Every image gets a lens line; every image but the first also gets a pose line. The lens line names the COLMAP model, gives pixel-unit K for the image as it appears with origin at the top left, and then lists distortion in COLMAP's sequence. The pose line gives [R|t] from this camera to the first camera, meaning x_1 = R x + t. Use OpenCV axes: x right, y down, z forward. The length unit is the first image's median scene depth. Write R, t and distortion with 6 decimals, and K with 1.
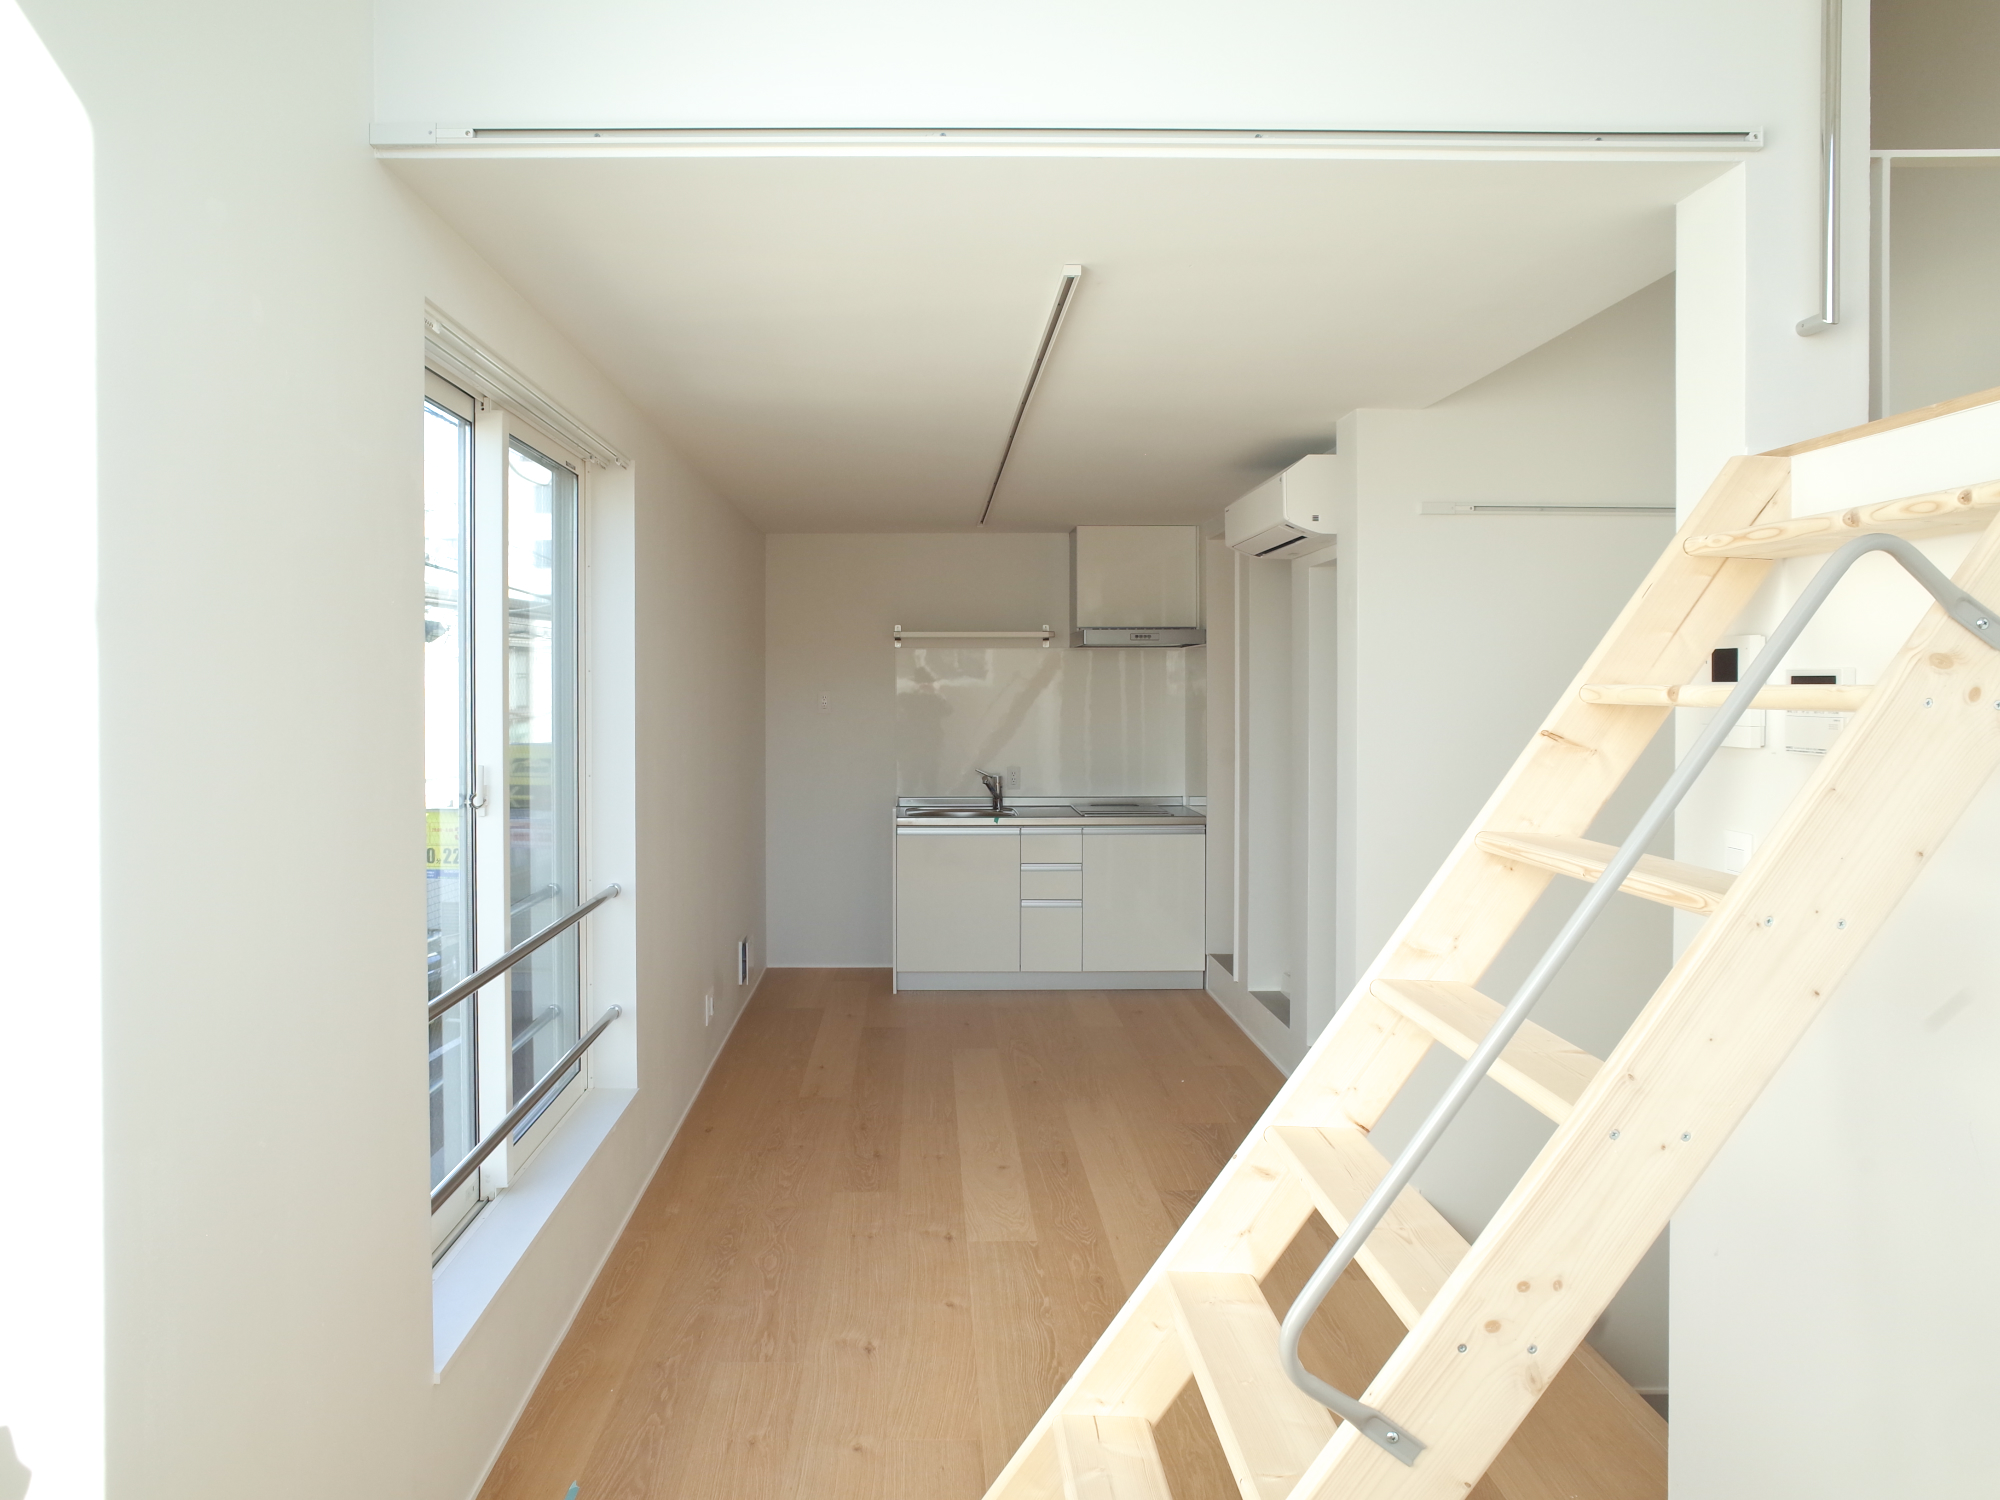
lens RADIAL K [[1310.6, 0, 1000.0], [0, 1310.6, 750.0], [0, 0, 1]] dist [-0.054140, 0.049286]
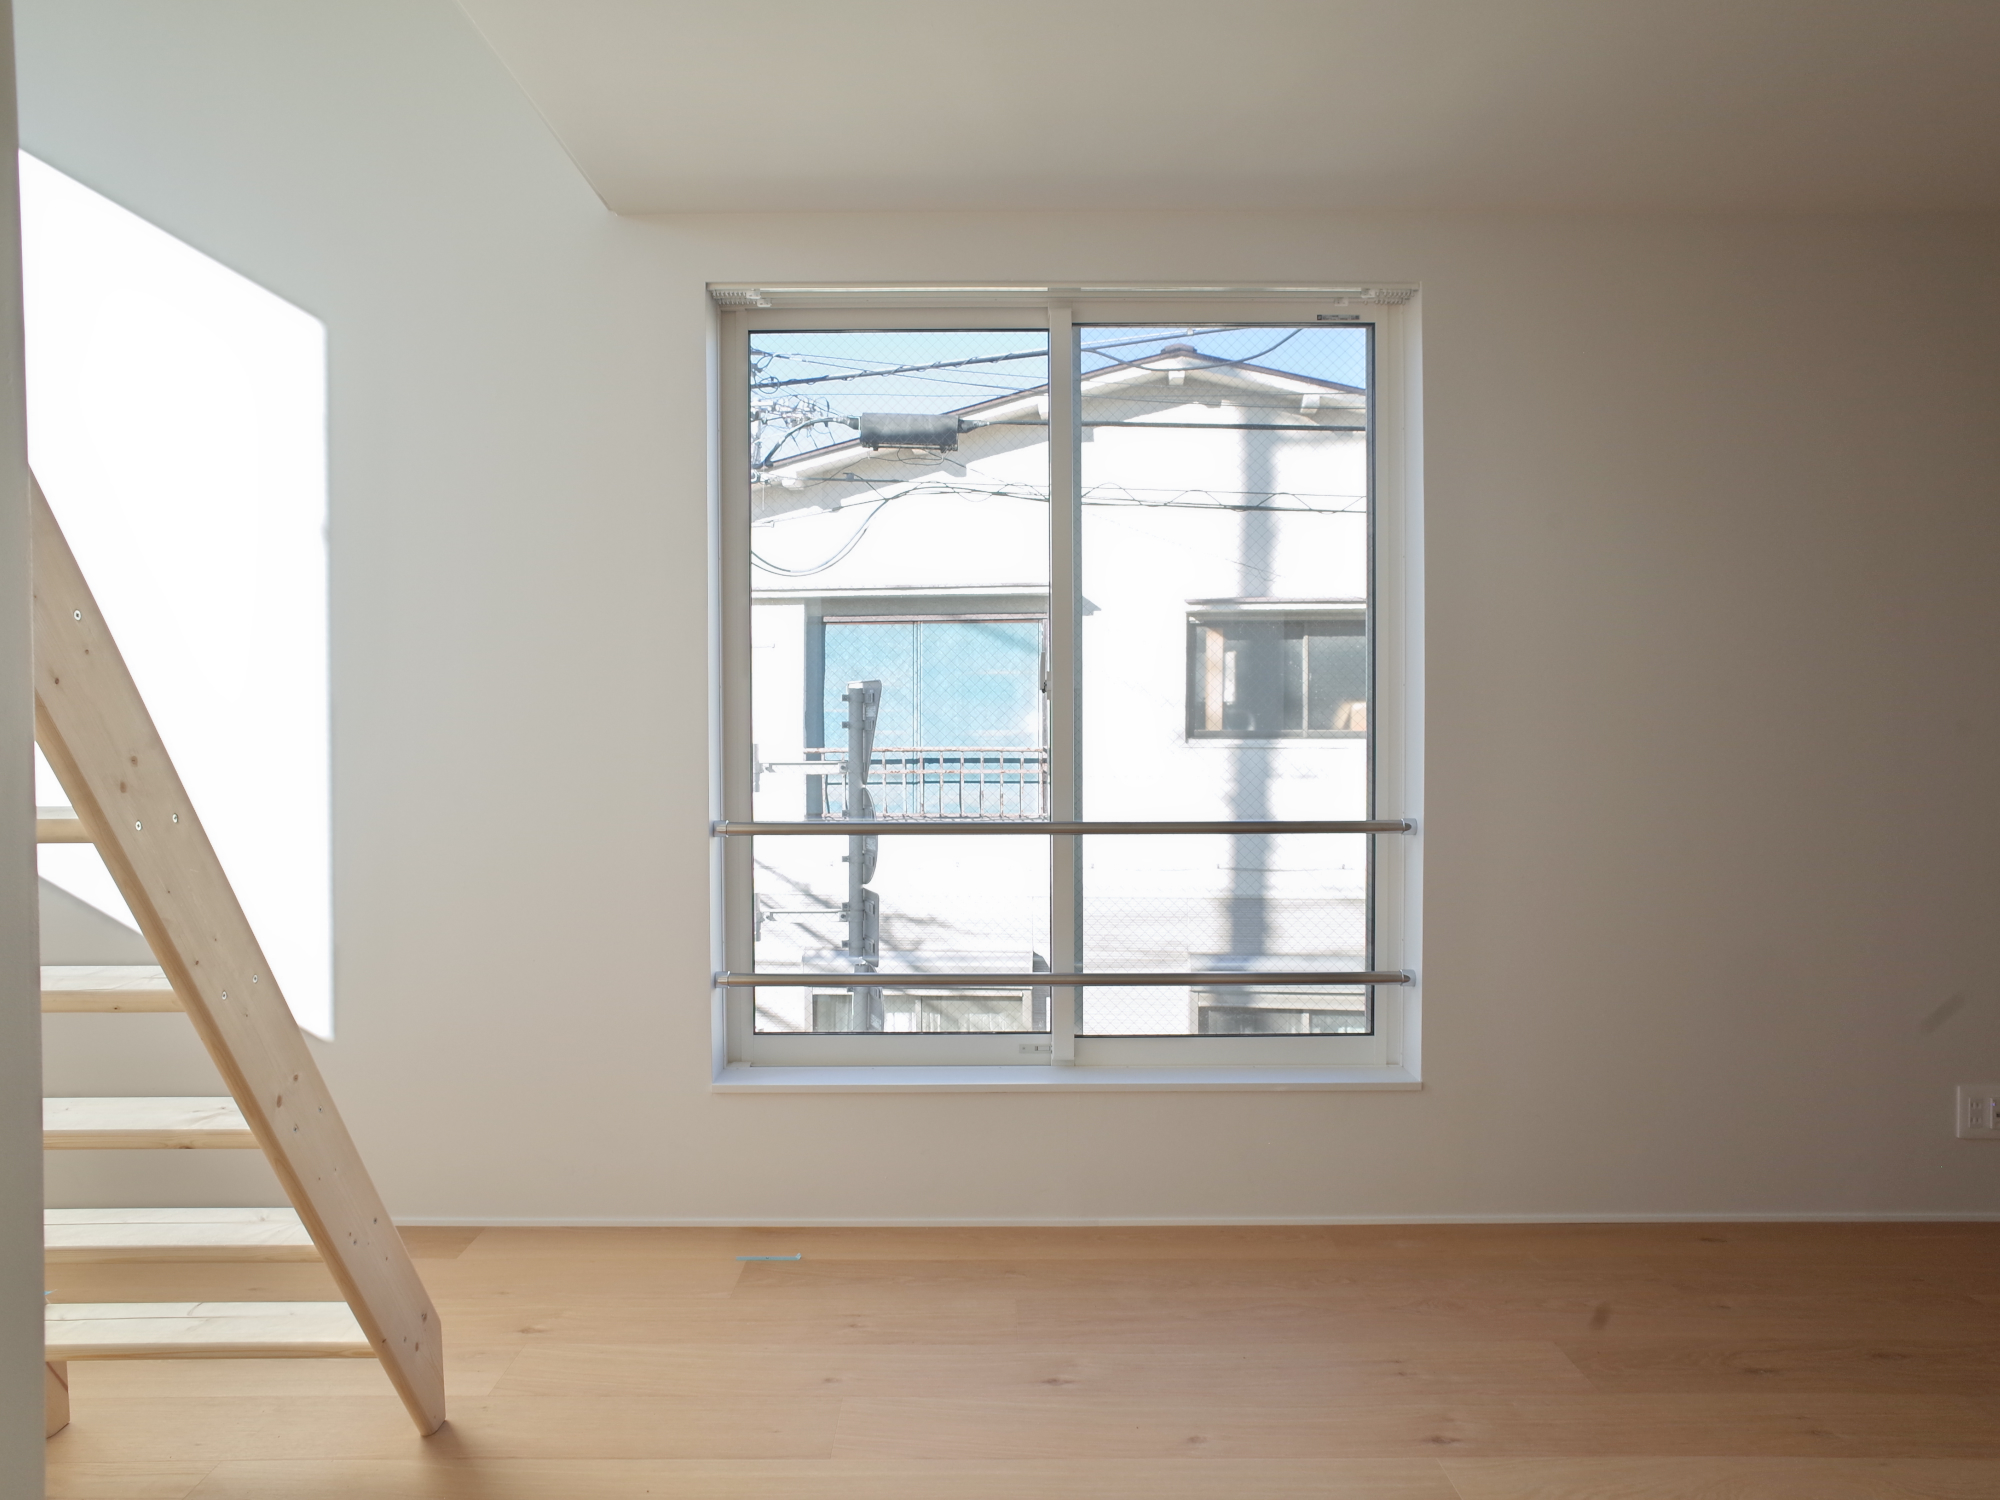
lens RADIAL K [[1310.6, 0, 1000.0], [0, 1310.6, 750.0], [0, 0, 1]] dist [-0.054140, 0.049286]
pose [[-0.033617, 0.016237, -0.999303, 0.518735], [-0.049715, 0.998603, 0.017898, 0.060299], [0.998198, 0.050282, -0.032763, 0.770303]]
